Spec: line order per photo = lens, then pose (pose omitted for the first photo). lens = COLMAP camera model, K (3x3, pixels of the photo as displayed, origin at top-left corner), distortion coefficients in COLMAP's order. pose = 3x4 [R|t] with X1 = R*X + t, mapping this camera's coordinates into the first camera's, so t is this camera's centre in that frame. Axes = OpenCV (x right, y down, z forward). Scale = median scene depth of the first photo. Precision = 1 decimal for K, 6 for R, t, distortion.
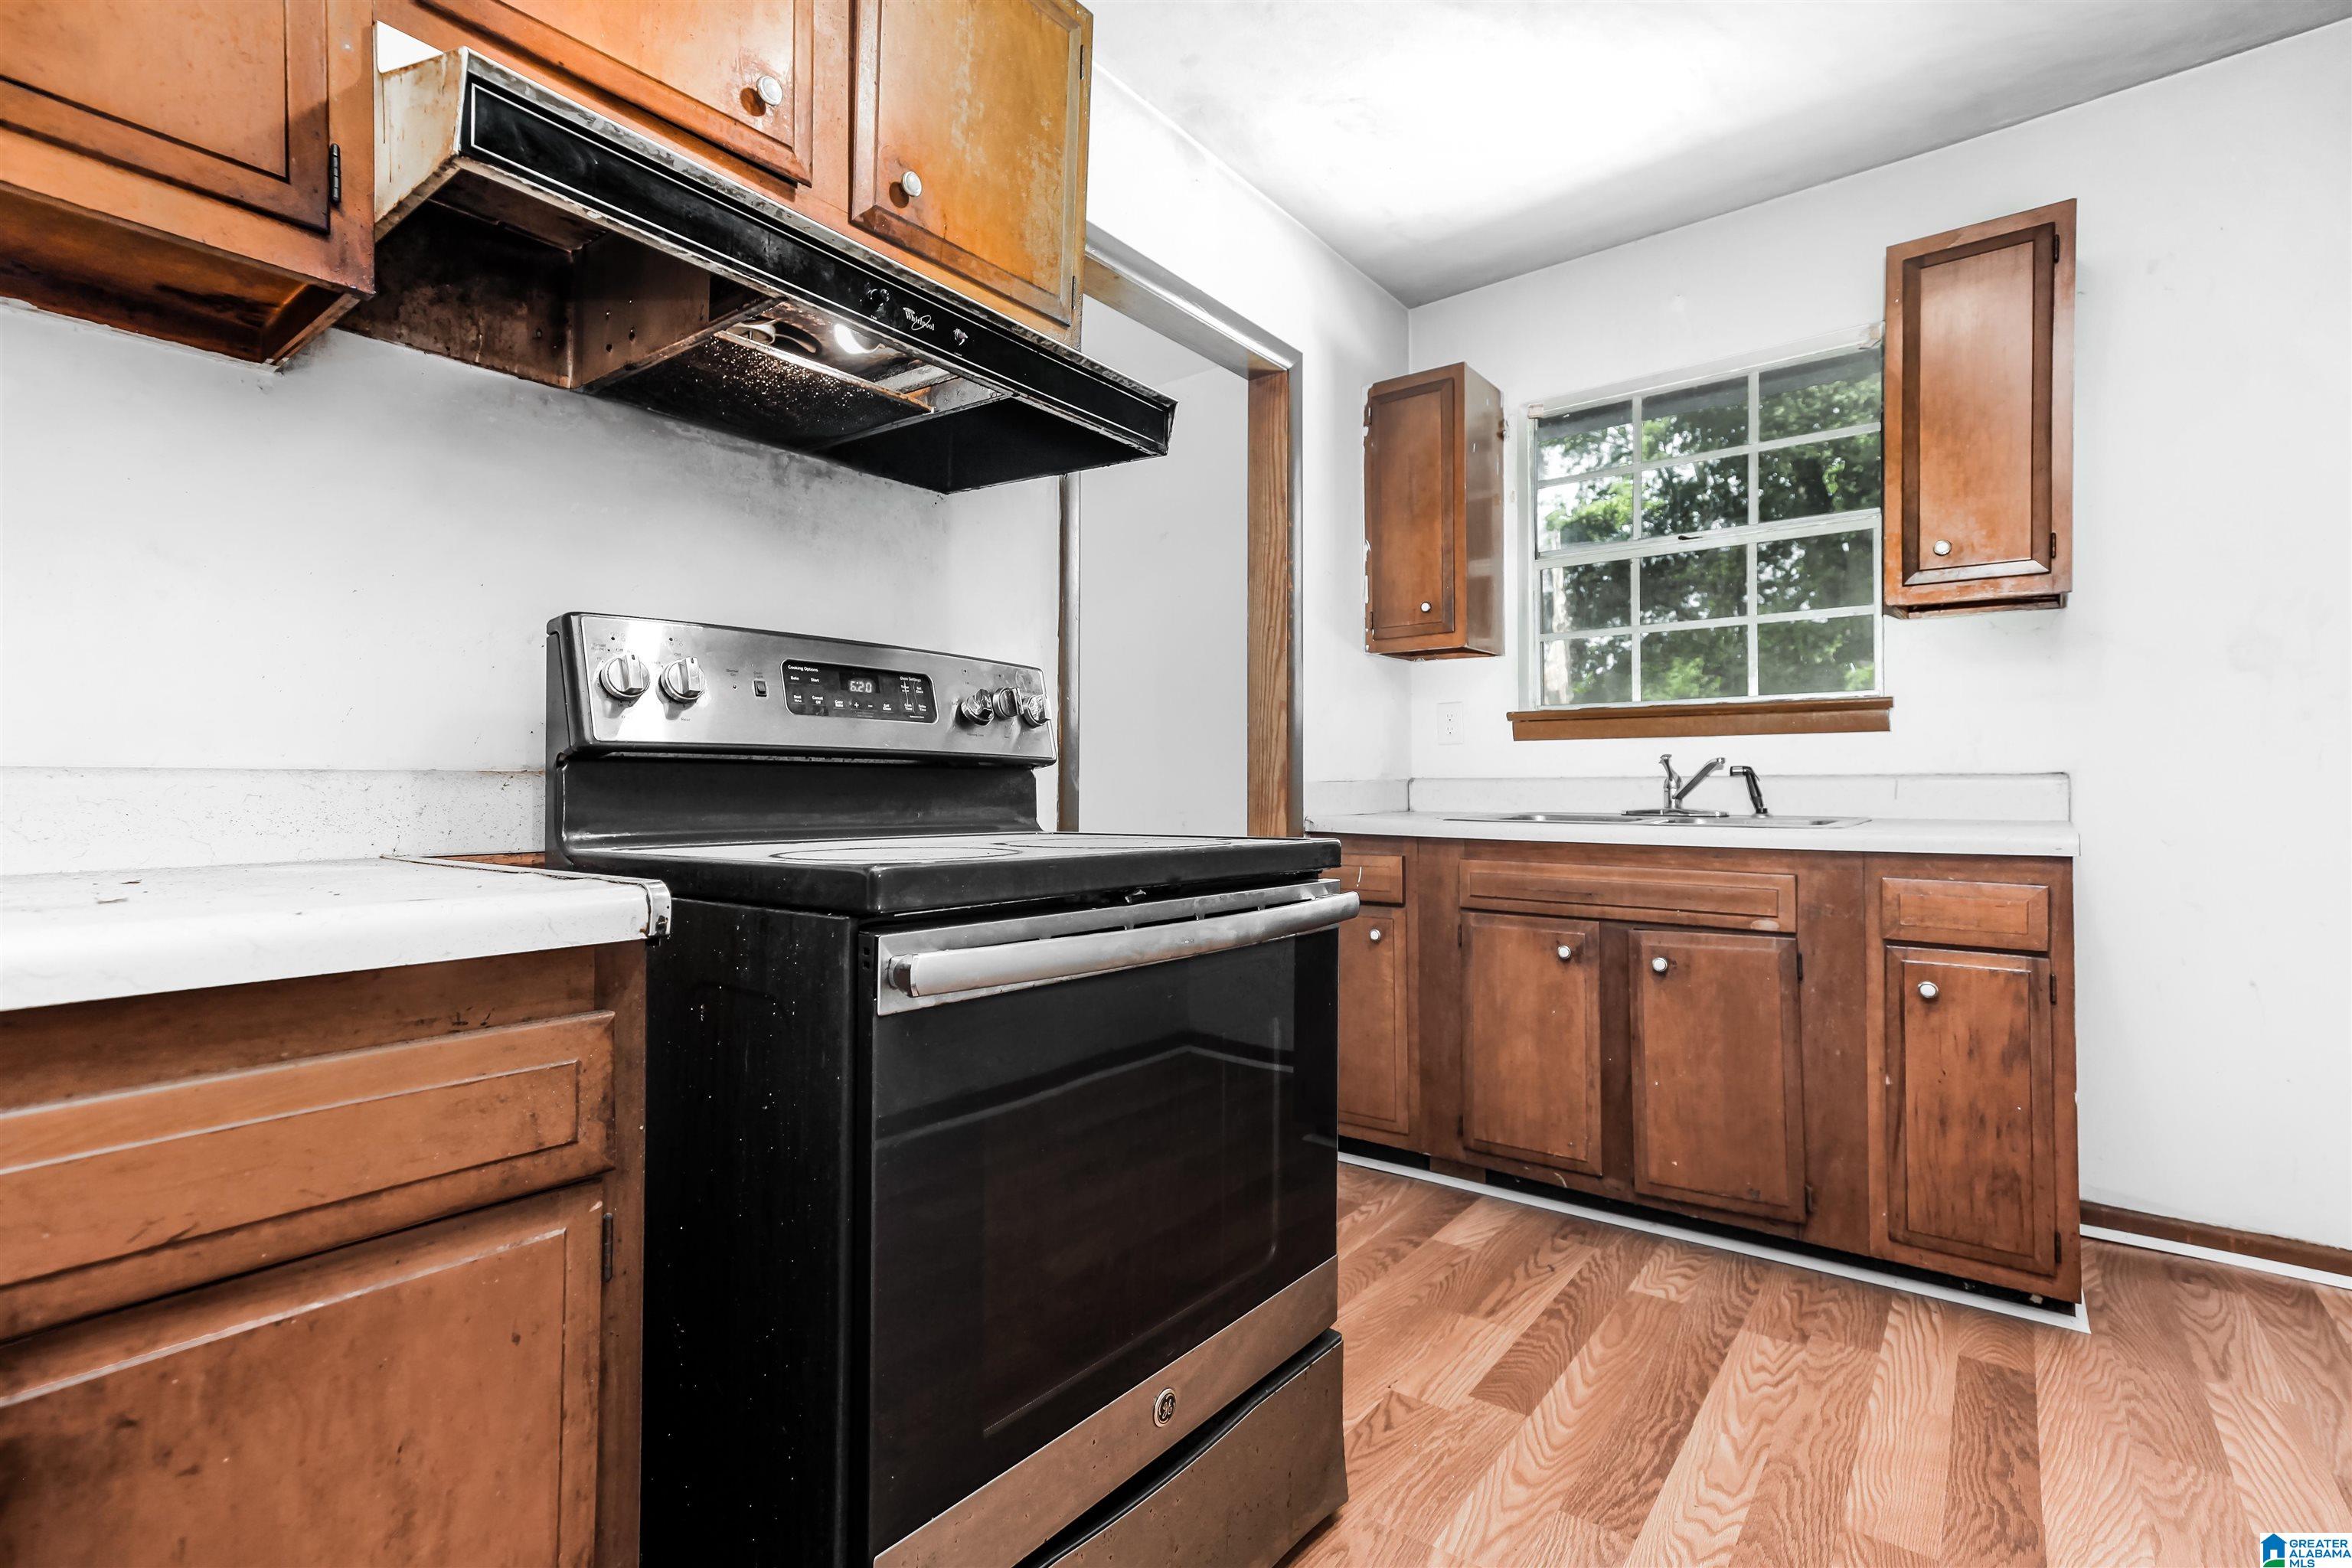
lens RADIAL K [[1076.2, 0, 1243.5], [0, 1076.2, 774.3], [0, 0, 1]] dist [-0.001181, 0.014488]
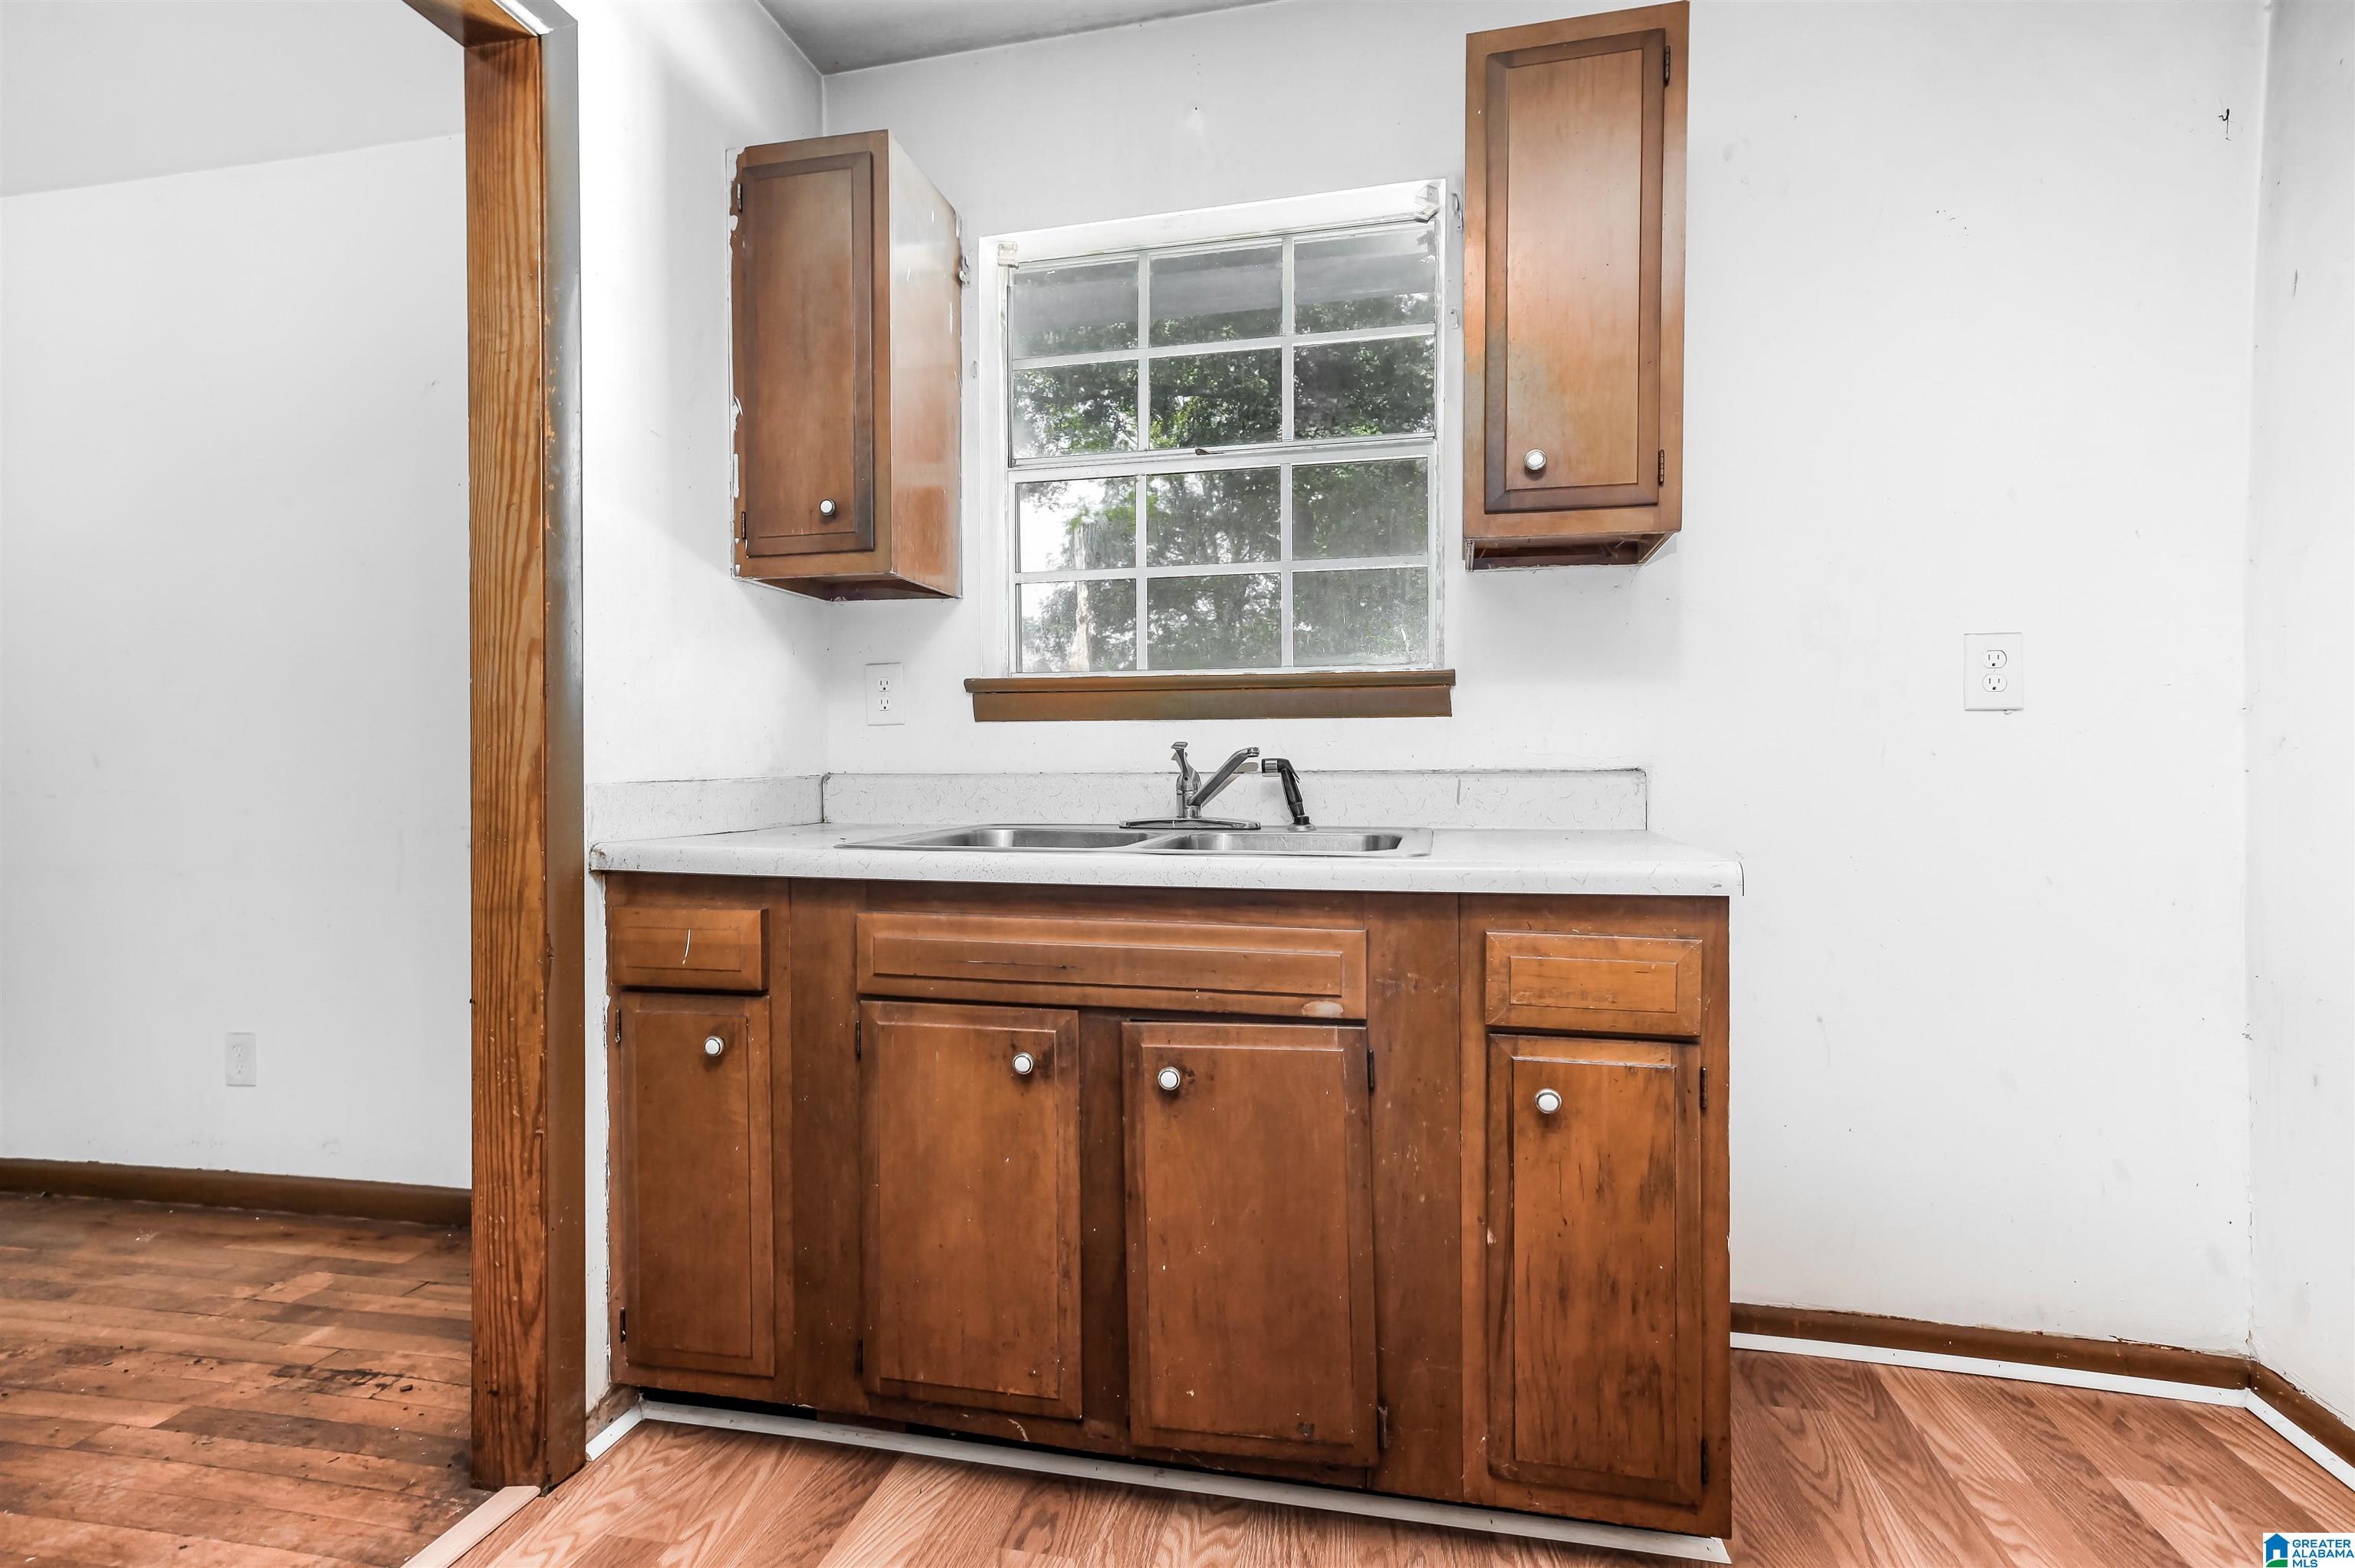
lens RADIAL K [[1077.4, 0, 1245.1], [0, 1077.4, 774.3], [0, 0, 1]] dist [-0.001181, 0.014488]
pose [[0.906458, -0.002713, 0.422286, 0.159087], [-0.002113, 0.999938, 0.010959, -0.006141], [-0.422290, -0.010827, 0.906396, 0.406783]]
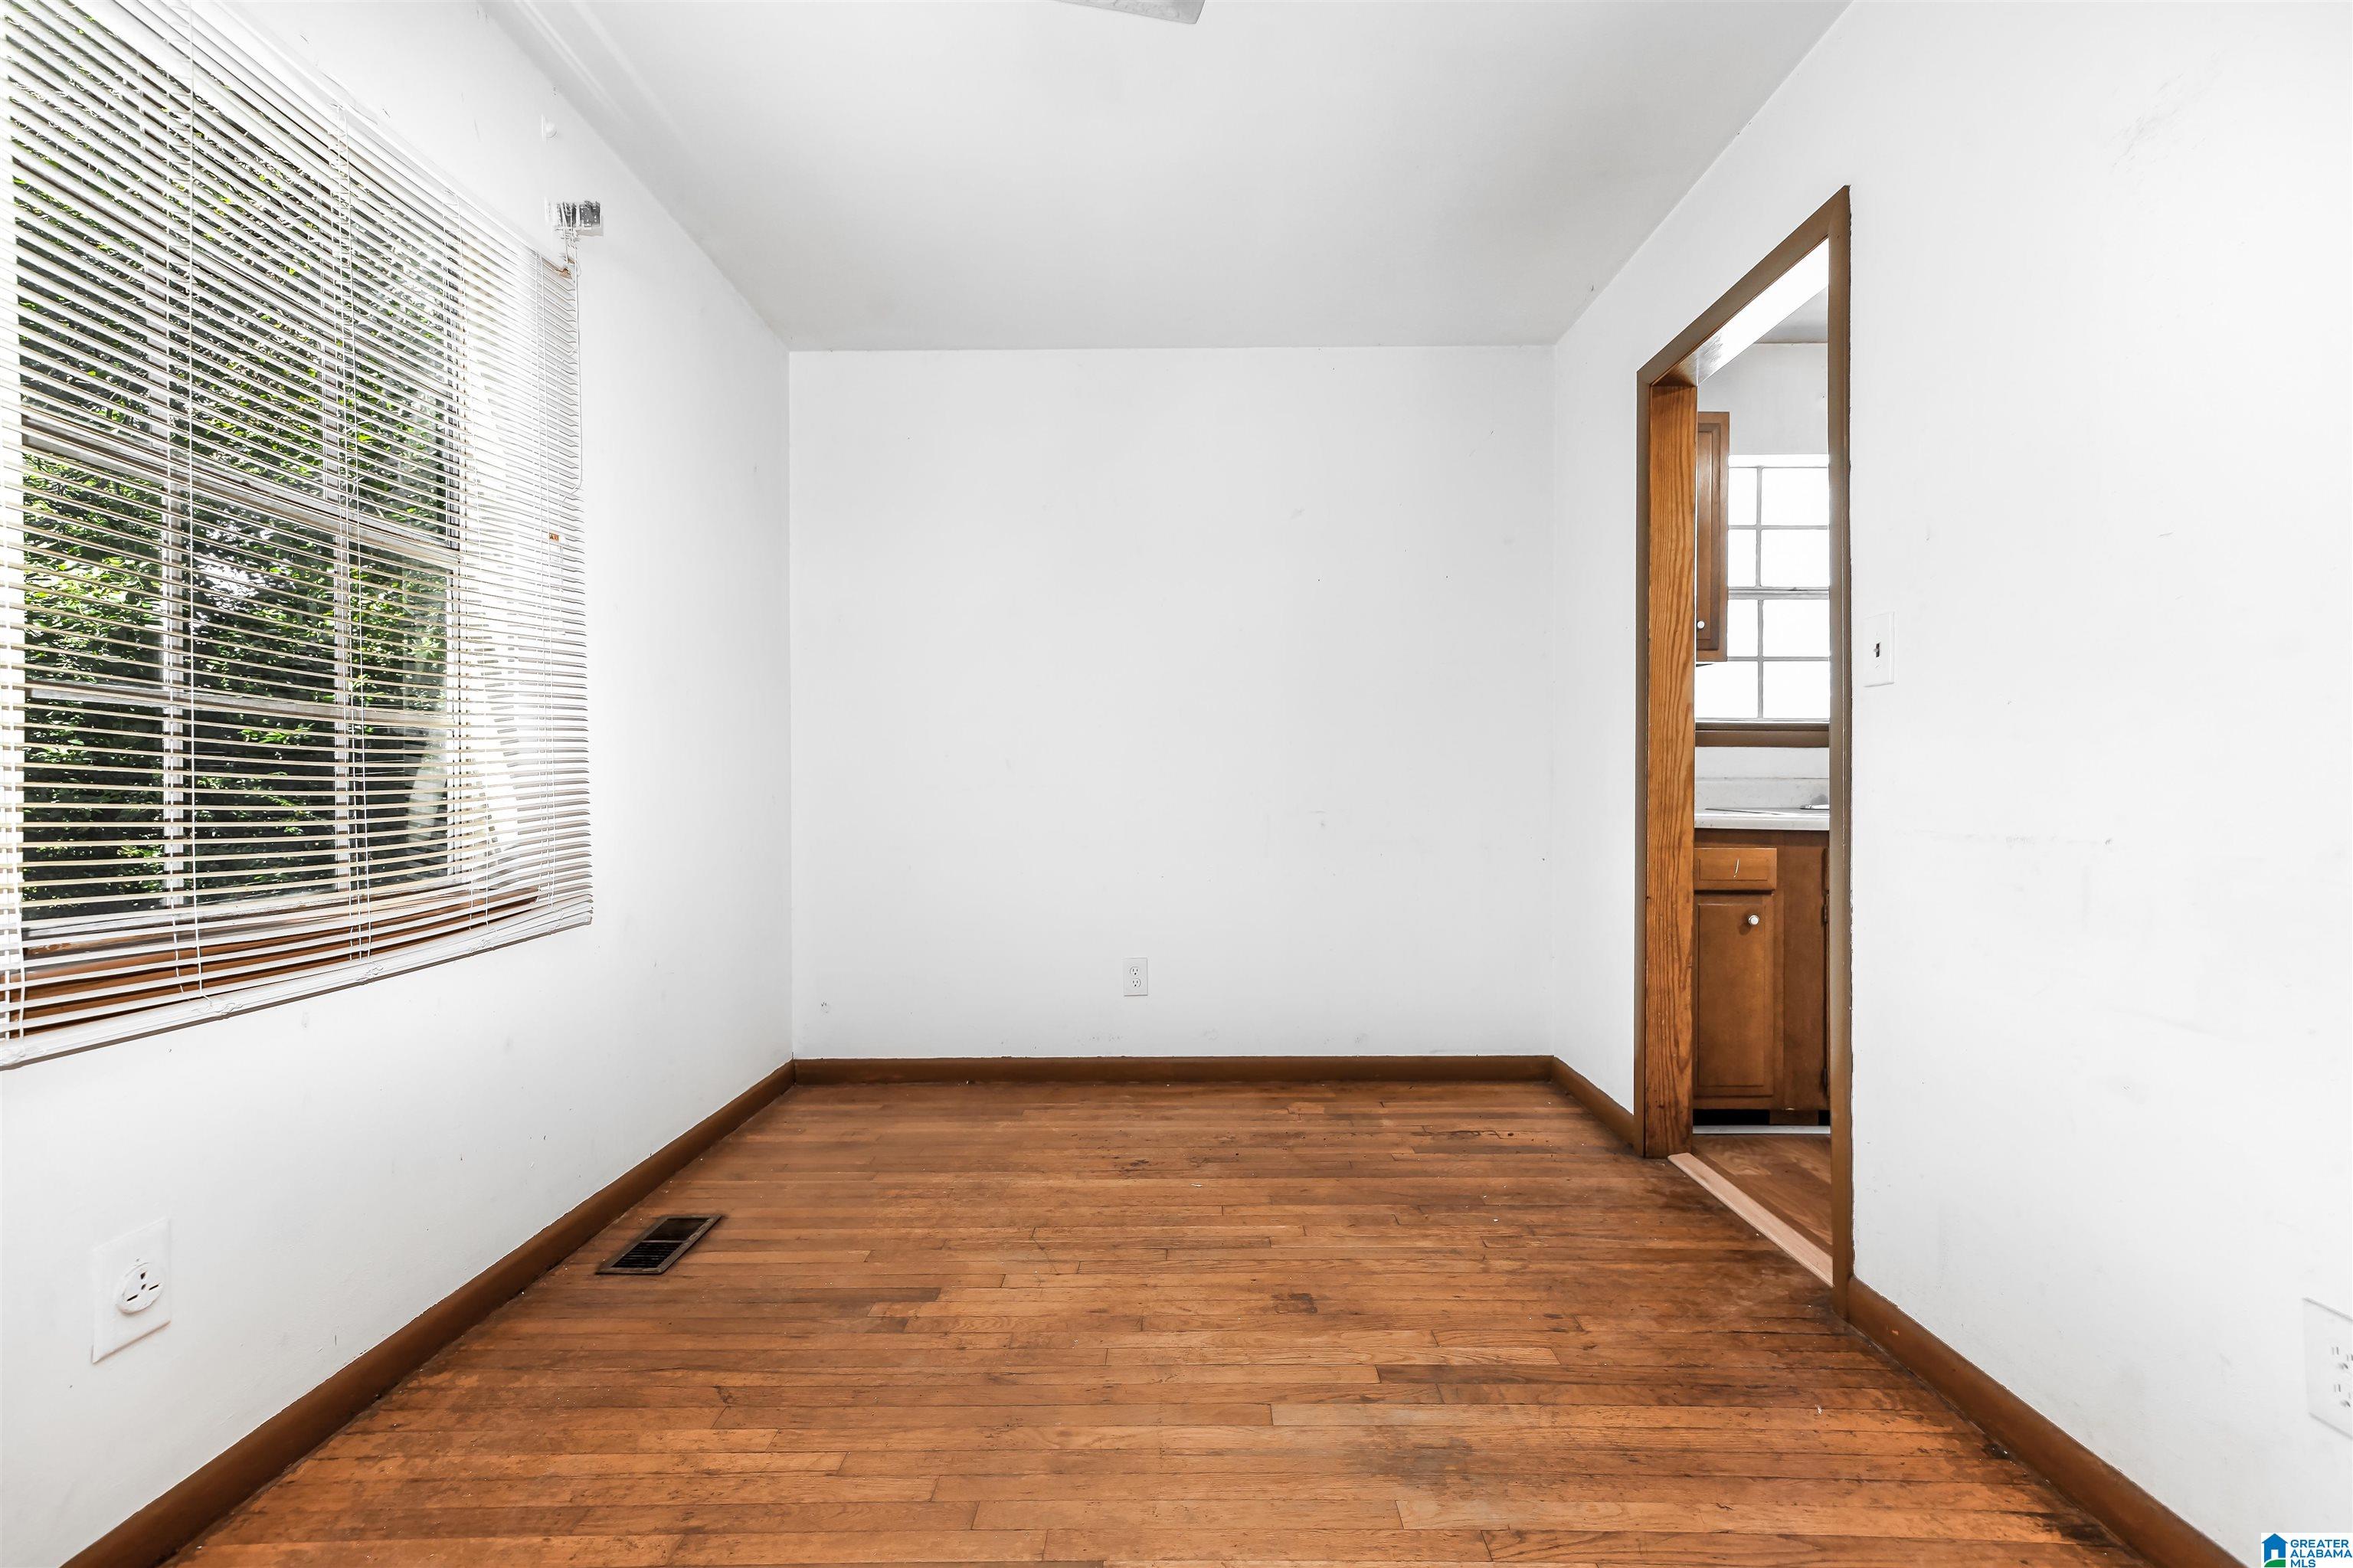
lens RADIAL K [[1076.7, 0, 1244.0], [0, 1076.7, 774.3], [0, 0, 1]] dist [-0.001181, 0.014488]
pose [[0.784976, 0.003782, 0.619515, -1.125536], [-0.008726, 0.999950, 0.004953, -0.001021], [-0.619465, -0.009294, 0.784969, 0.533199]]
